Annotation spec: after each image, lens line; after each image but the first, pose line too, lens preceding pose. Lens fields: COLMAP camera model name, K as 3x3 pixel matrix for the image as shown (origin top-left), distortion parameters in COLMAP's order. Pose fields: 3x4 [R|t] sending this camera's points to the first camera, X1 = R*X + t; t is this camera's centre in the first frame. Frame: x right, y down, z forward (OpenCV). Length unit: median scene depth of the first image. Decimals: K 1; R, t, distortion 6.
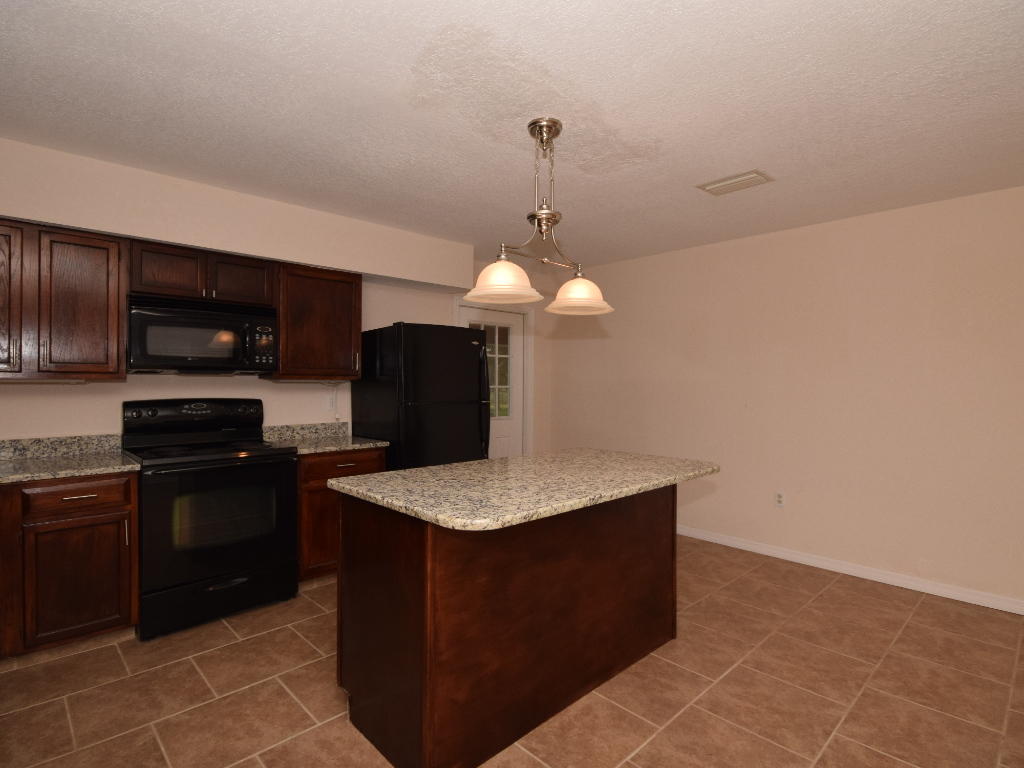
lens RADIAL K [[527.9, 0, 516.9], [0, 527.9, 385.0], [0, 0, 1]] dist [0.006838, -0.005631]
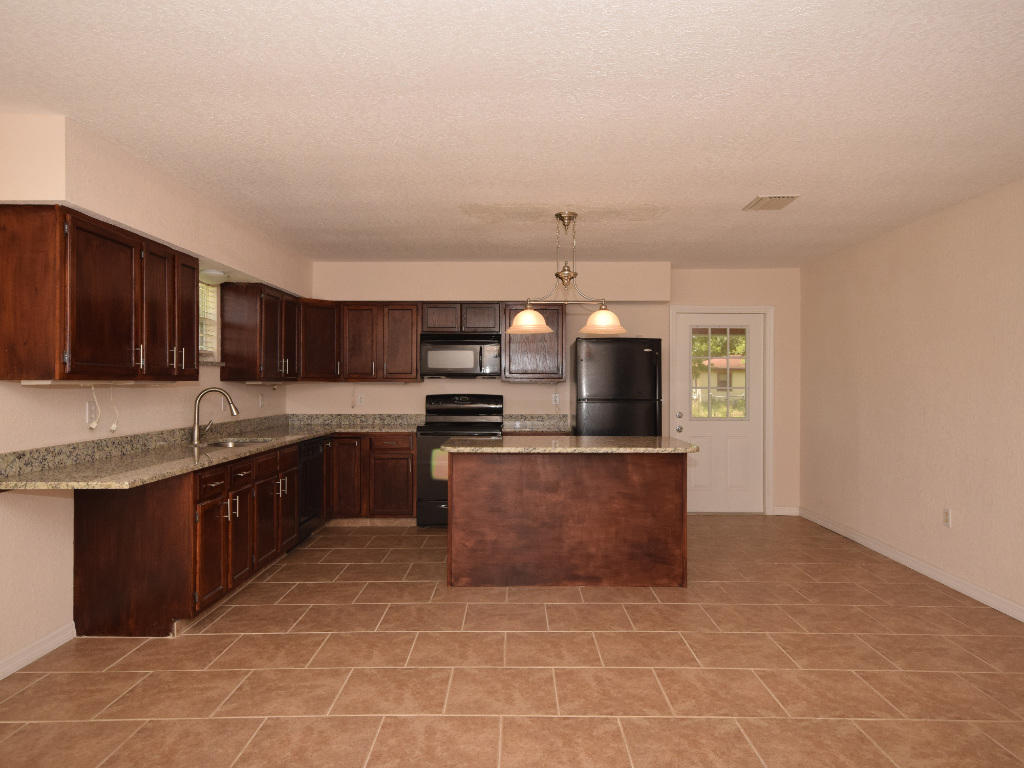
lens RADIAL K [[700.1, 0, 518.7], [0, 700.1, 381.6], [0, 0, 1]] dist [0.004582, 0.007352]
pose [[0.719458, -0.003879, -0.694525, 1.174738], [-0.002679, 0.999961, -0.008360, 0.006727], [0.694531, 0.007875, 0.719420, -0.473579]]
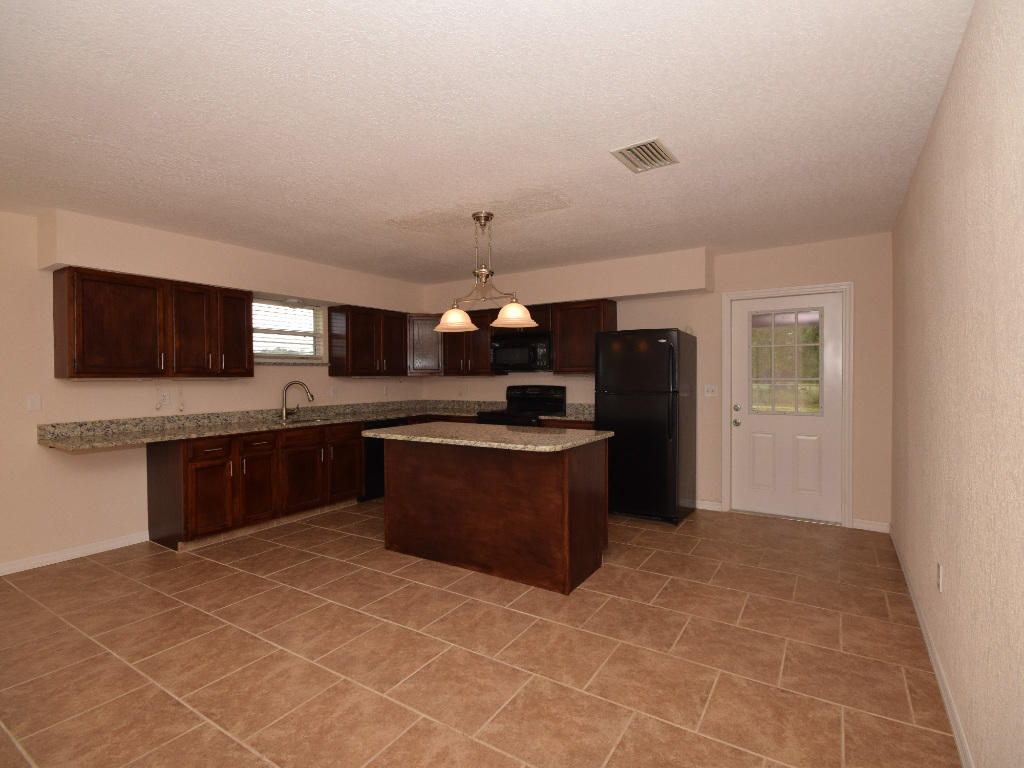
lens RADIAL K [[510.6, 0, 514.4], [0, 510.6, 383.9], [0, 0, 1]] dist [-0.001320, -0.003004]
pose [[0.229490, 0.009949, -0.973260, 1.368029], [0.002814, 0.999937, 0.010885, 0.001510], [0.973307, -0.005237, 0.229447, 0.636521]]
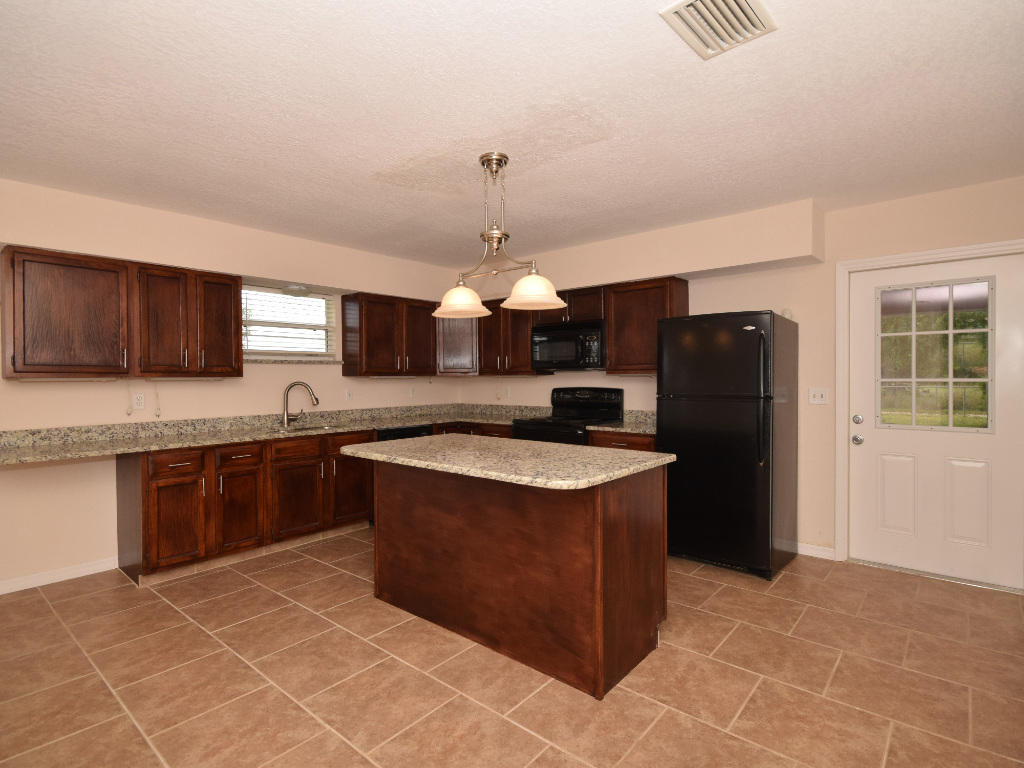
lens RADIAL K [[527.9, 0, 513.8], [0, 527.9, 383.6], [0, 0, 1]] dist [0.006838, -0.005631]
pose [[0.090797, 0.008461, -0.995833, 1.071939], [0.002267, 0.999960, 0.008702, 0.001840], [0.995867, -0.003048, 0.090774, 0.808790]]
